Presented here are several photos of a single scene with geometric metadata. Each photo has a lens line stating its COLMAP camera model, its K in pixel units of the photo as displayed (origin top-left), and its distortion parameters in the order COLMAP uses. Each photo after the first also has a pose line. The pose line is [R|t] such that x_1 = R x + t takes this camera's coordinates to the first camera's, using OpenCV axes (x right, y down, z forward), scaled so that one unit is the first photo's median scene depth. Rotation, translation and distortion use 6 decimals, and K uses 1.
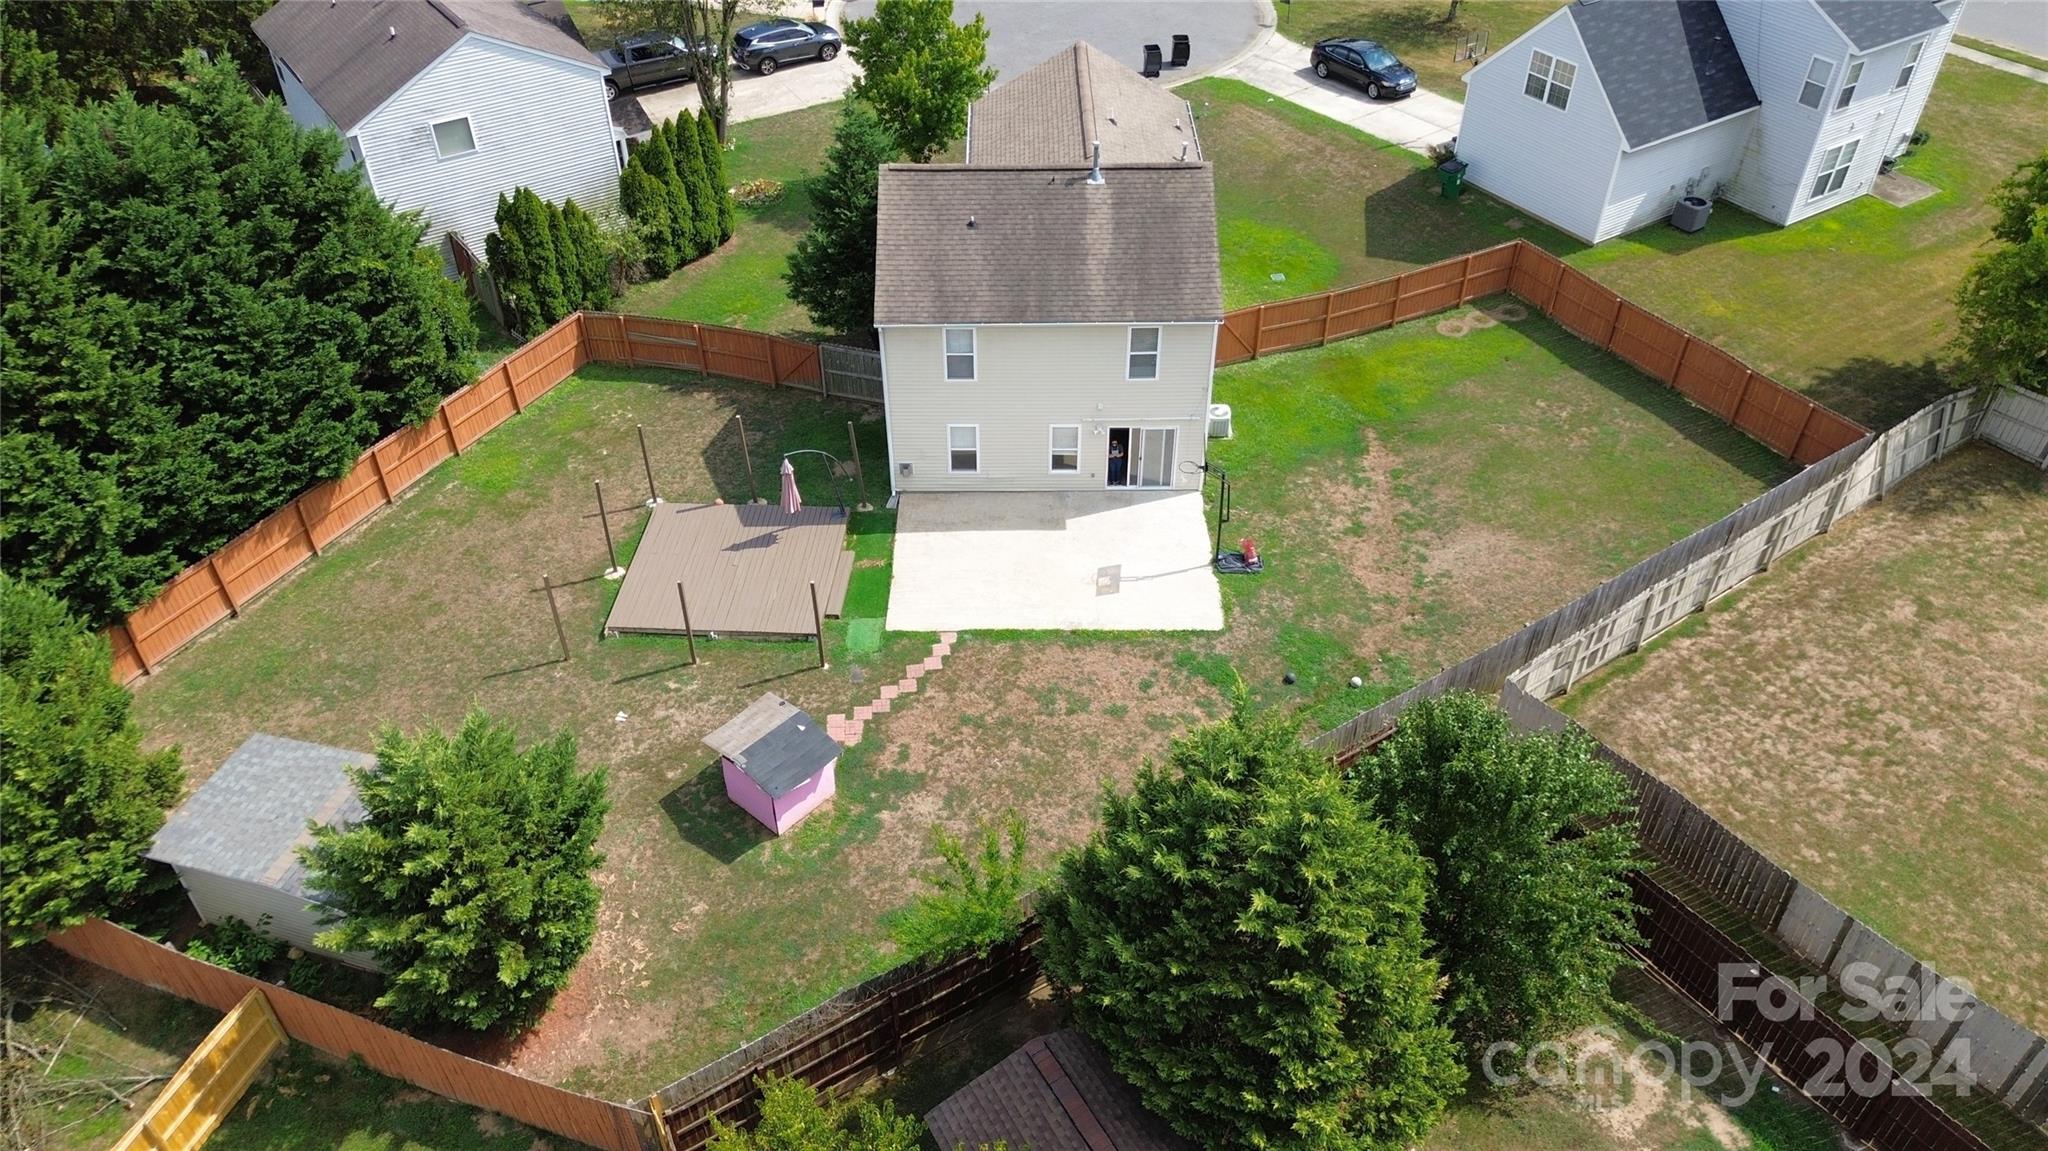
lens RADIAL K [[1461.4, 0, 1024.0], [0, 1461.4, 575.5], [0, 0, 1]] dist [0.073735, -0.067667]
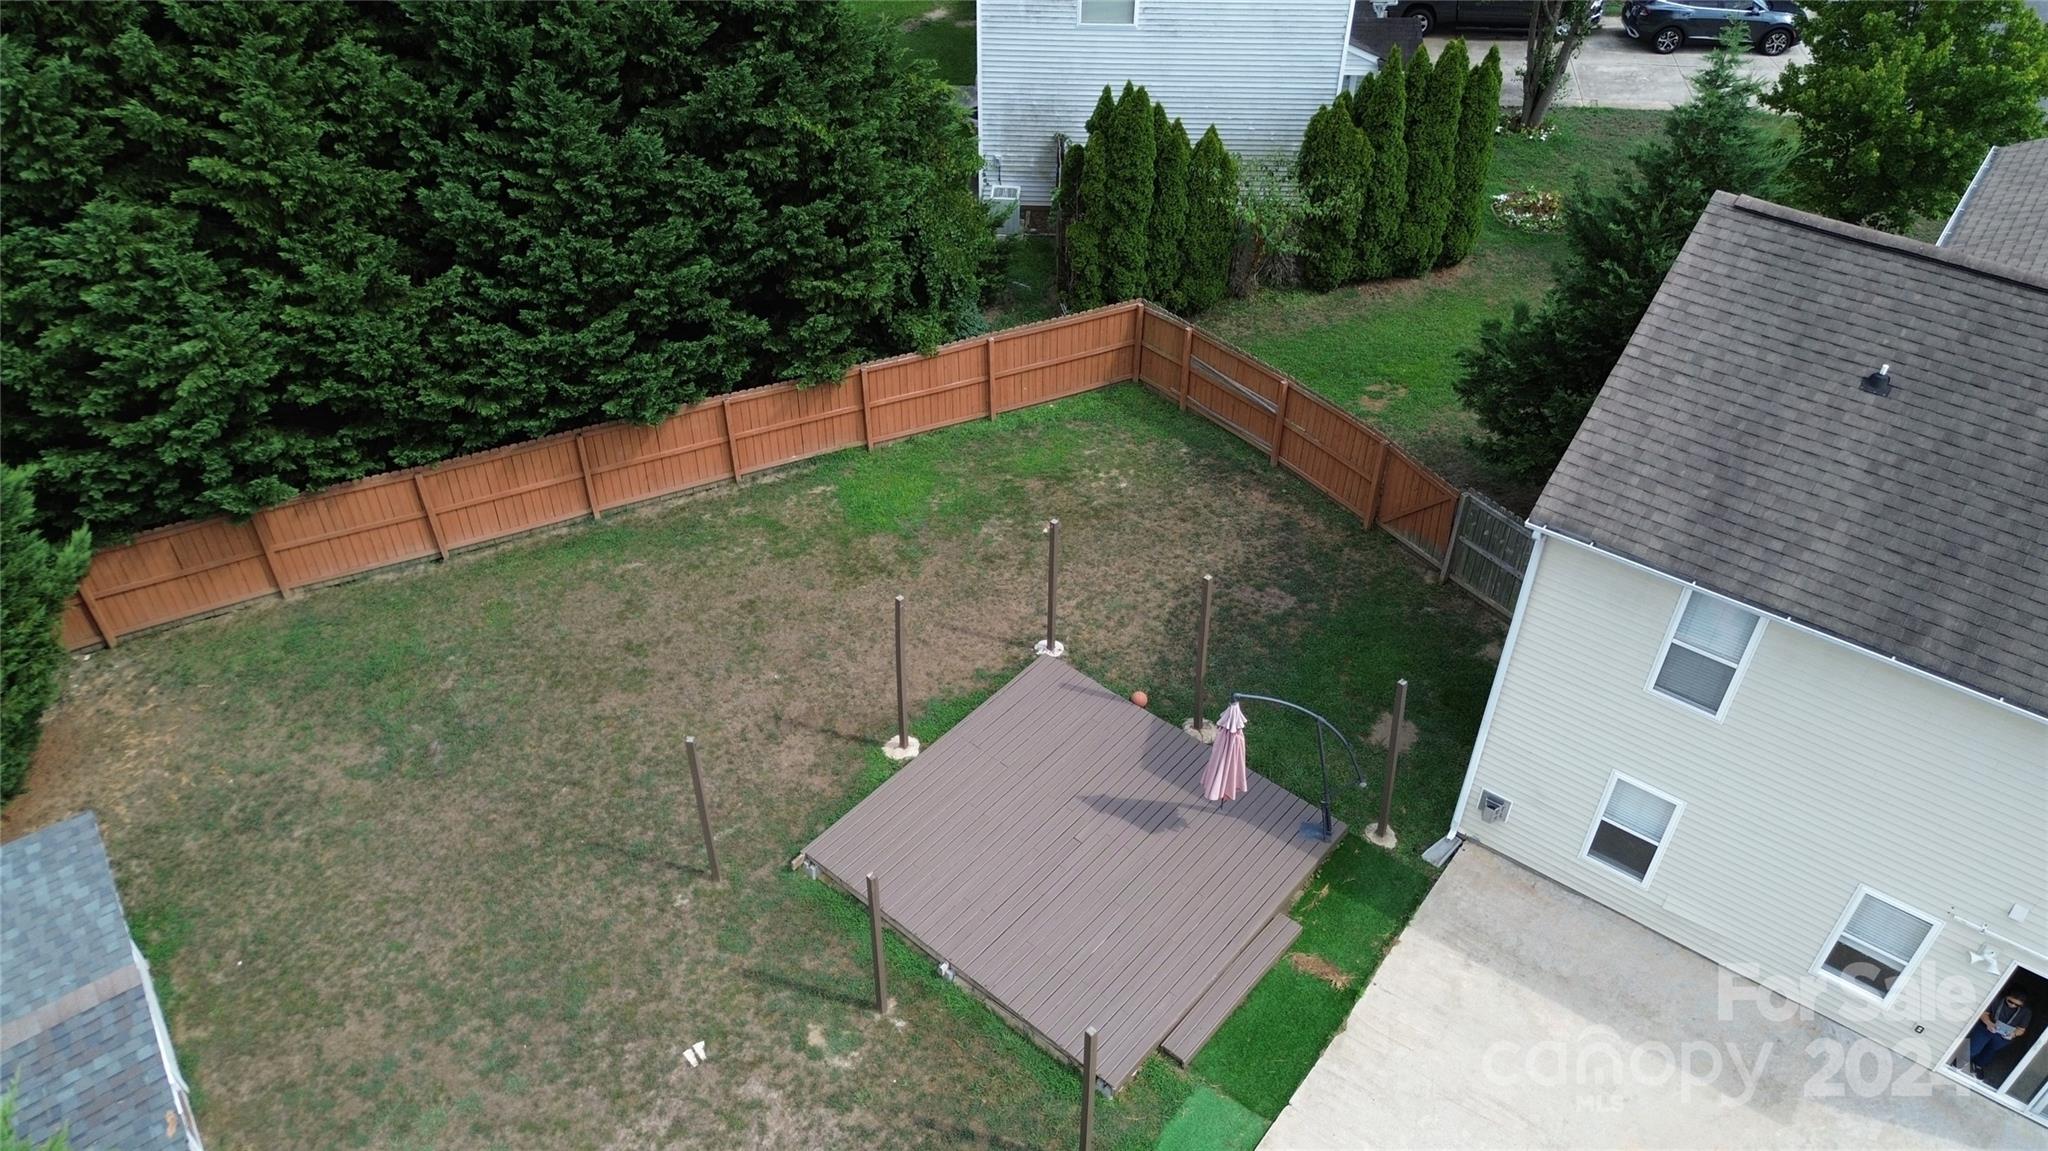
lens RADIAL K [[1456.6, 0, 1002.7], [0, 1456.6, 571.8], [0, 0, 1]] dist [0.060690, -0.059756]
pose [[0.790335, 0.394693, -0.468602, -0.013093], [-0.395552, 0.912796, 0.101697, -0.127428], [0.467877, 0.104982, 0.877537, 0.494589]]
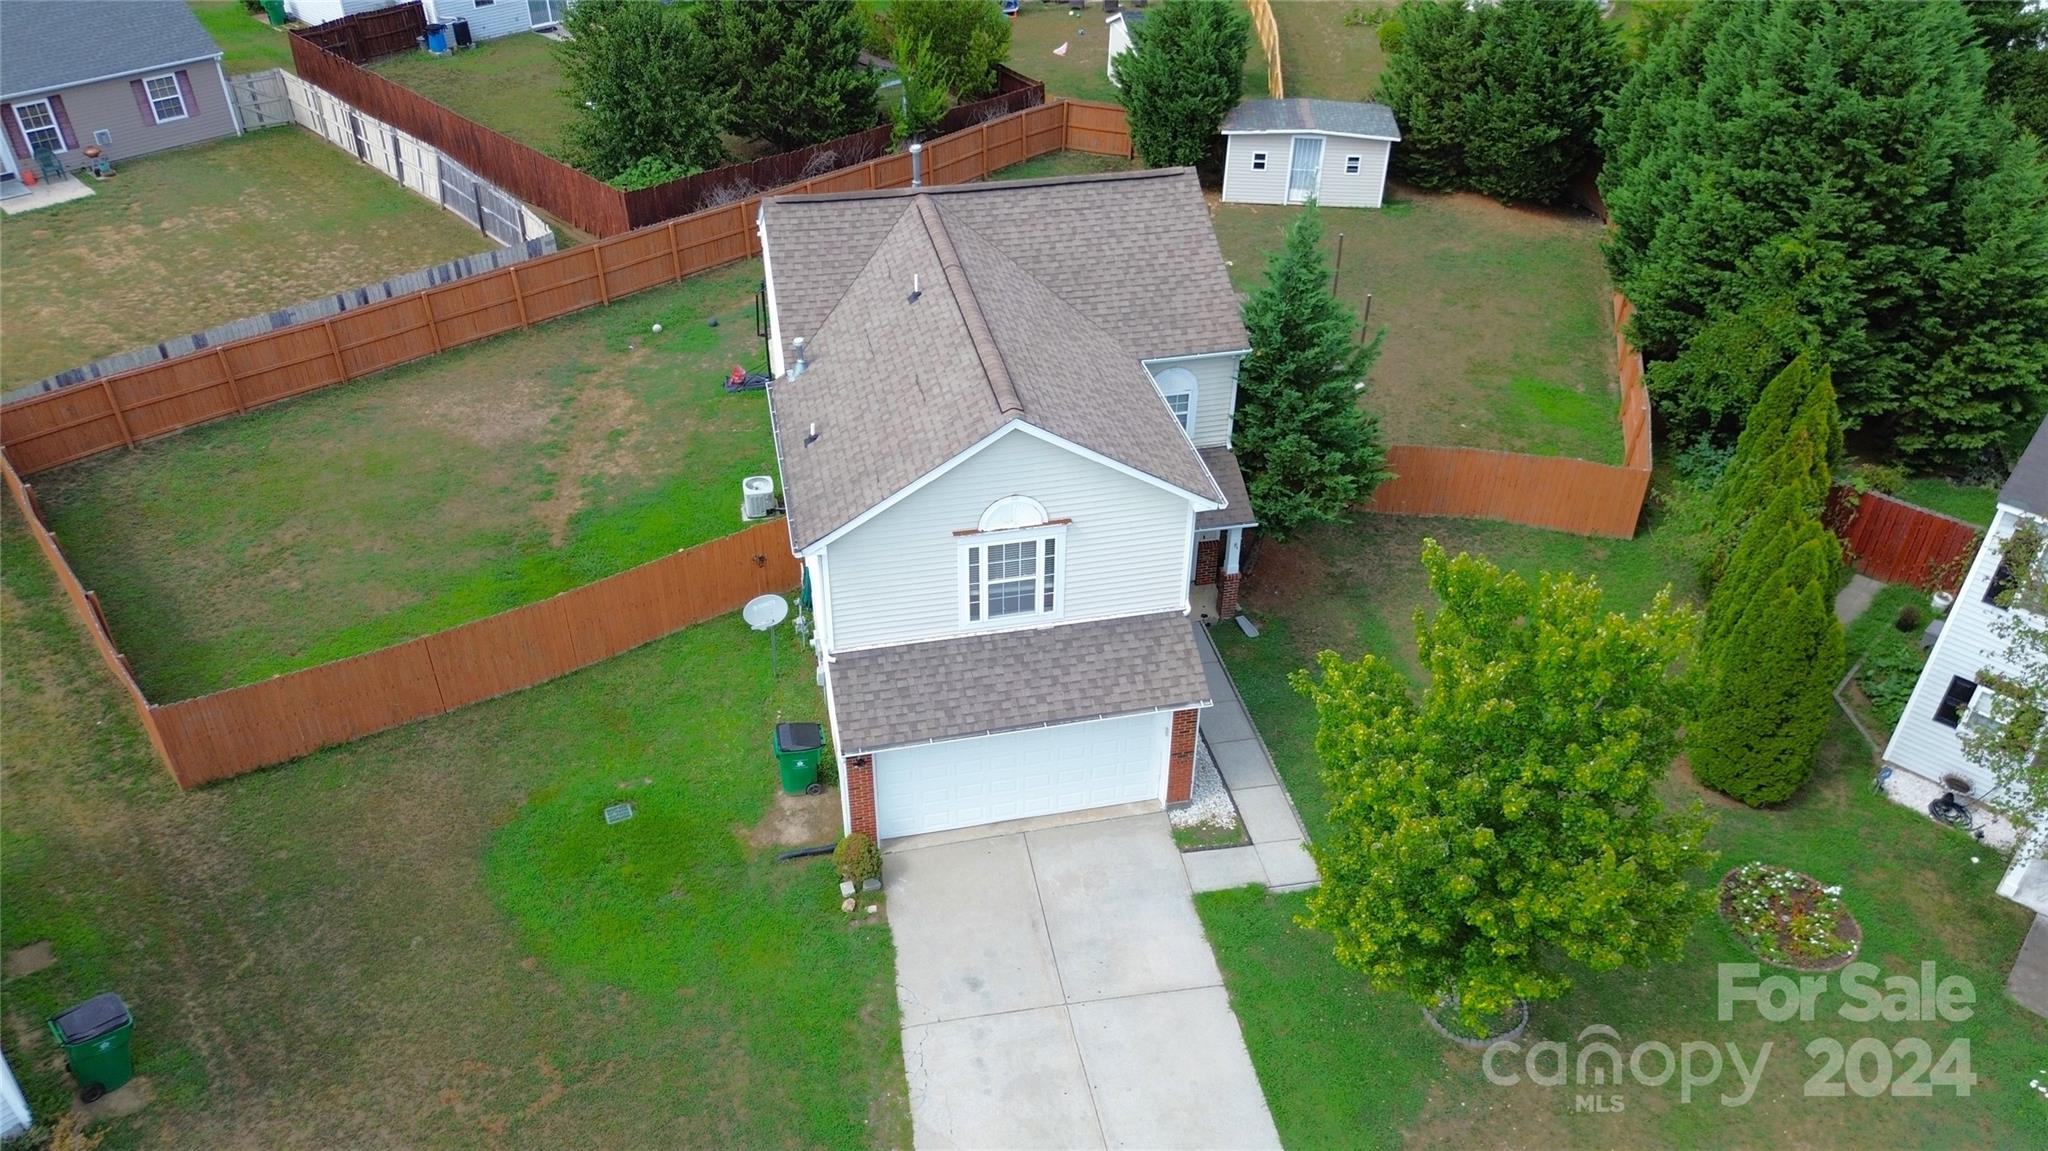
lens RADIAL K [[1461.4, 0, 1024.0], [0, 1461.4, 575.5], [0, 0, 1]] dist [0.073735, -0.067667]
pose [[-0.979355, 0.115120, -0.166168, 0.136926], [-0.131162, 0.263615, 0.955669, -0.916674], [0.153821, 0.957734, -0.243073, 1.331673]]
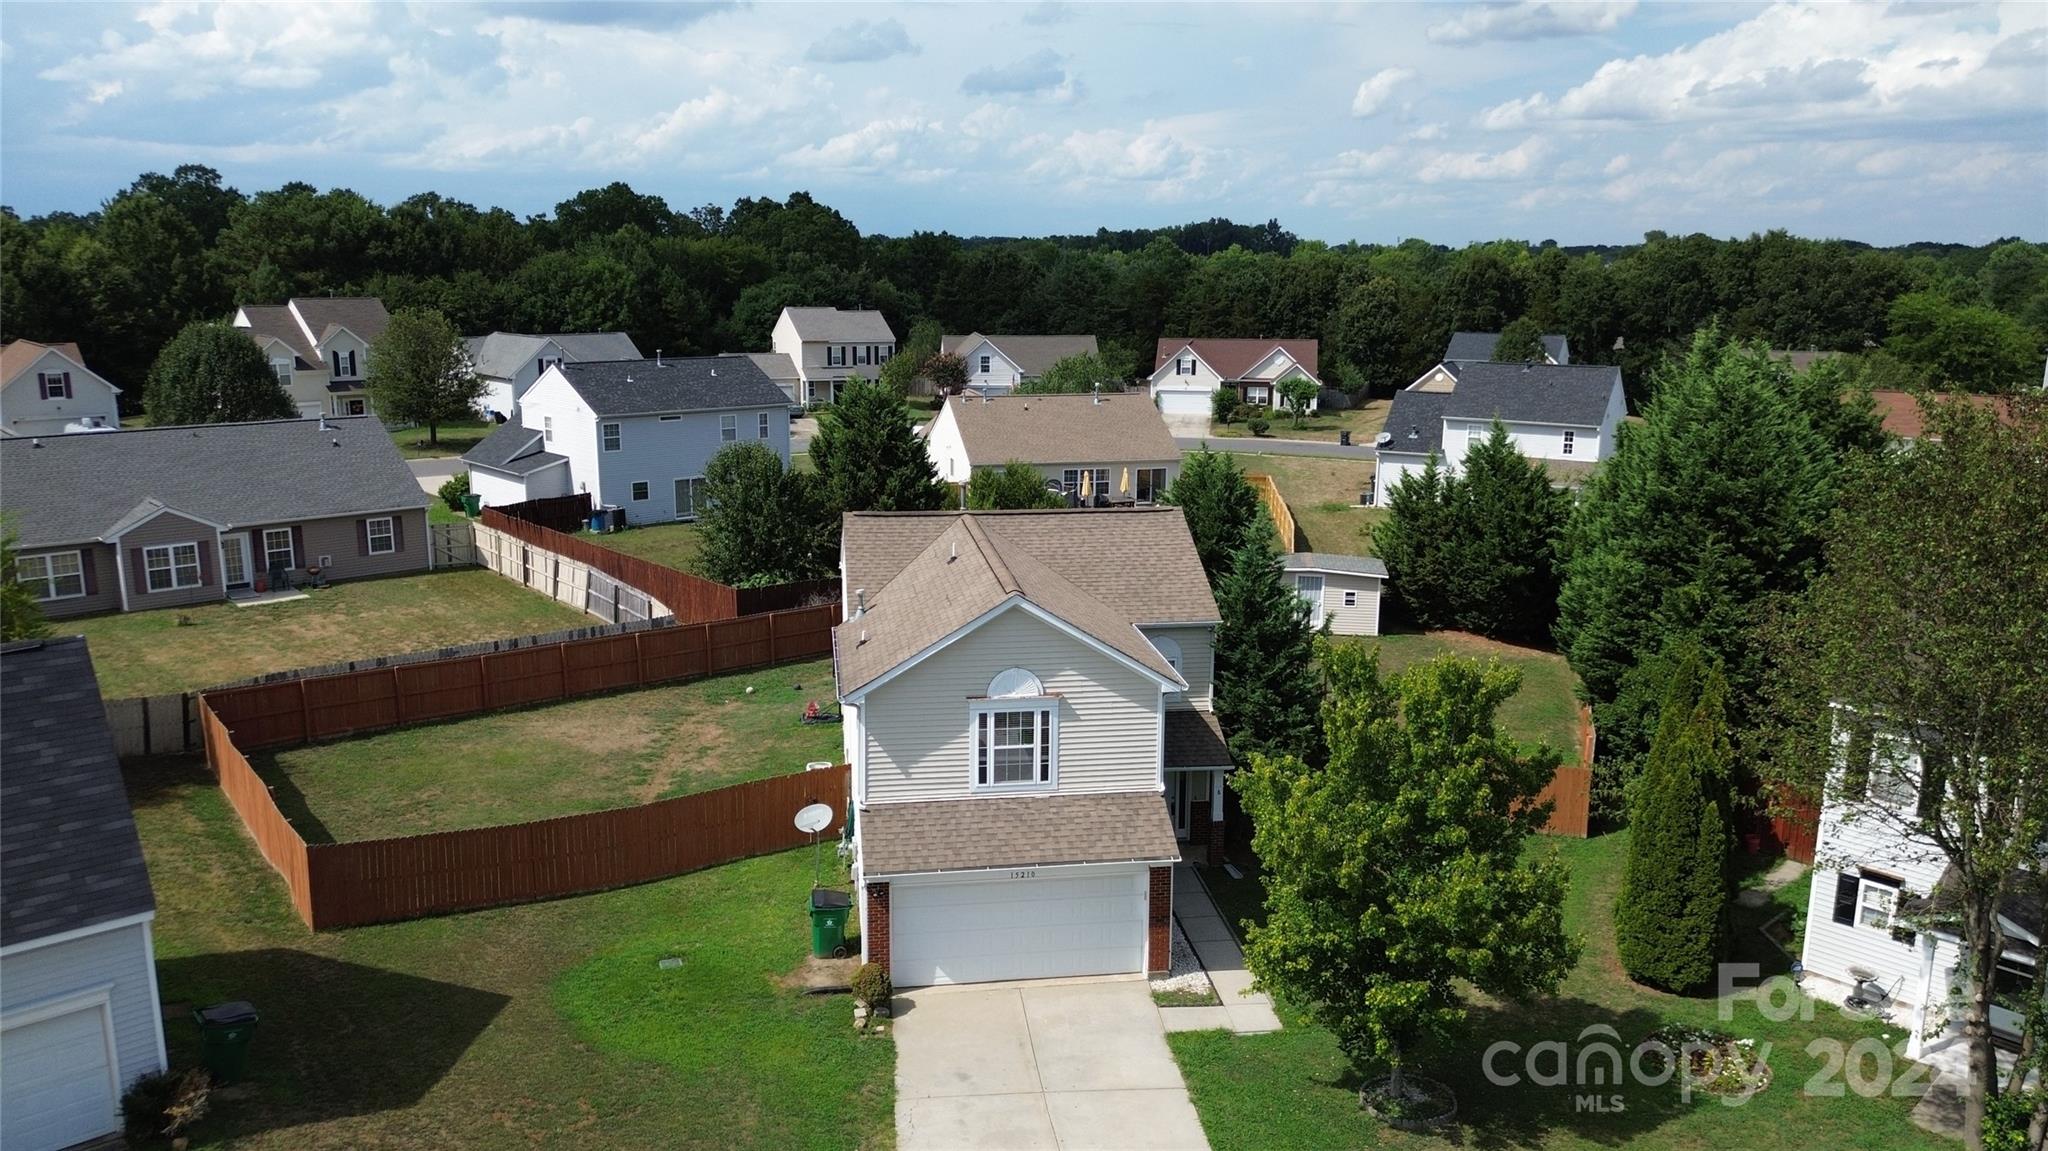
lens RADIAL K [[1461.4, 0, 1024.0], [0, 1461.4, 575.5], [0, 0, 1]] dist [0.073735, -0.067667]
pose [[-0.990365, 0.025810, -0.136055, 0.135089], [-0.091018, 0.619144, 0.779985, -0.968658], [0.104369, 0.784854, -0.610829, 1.566842]]
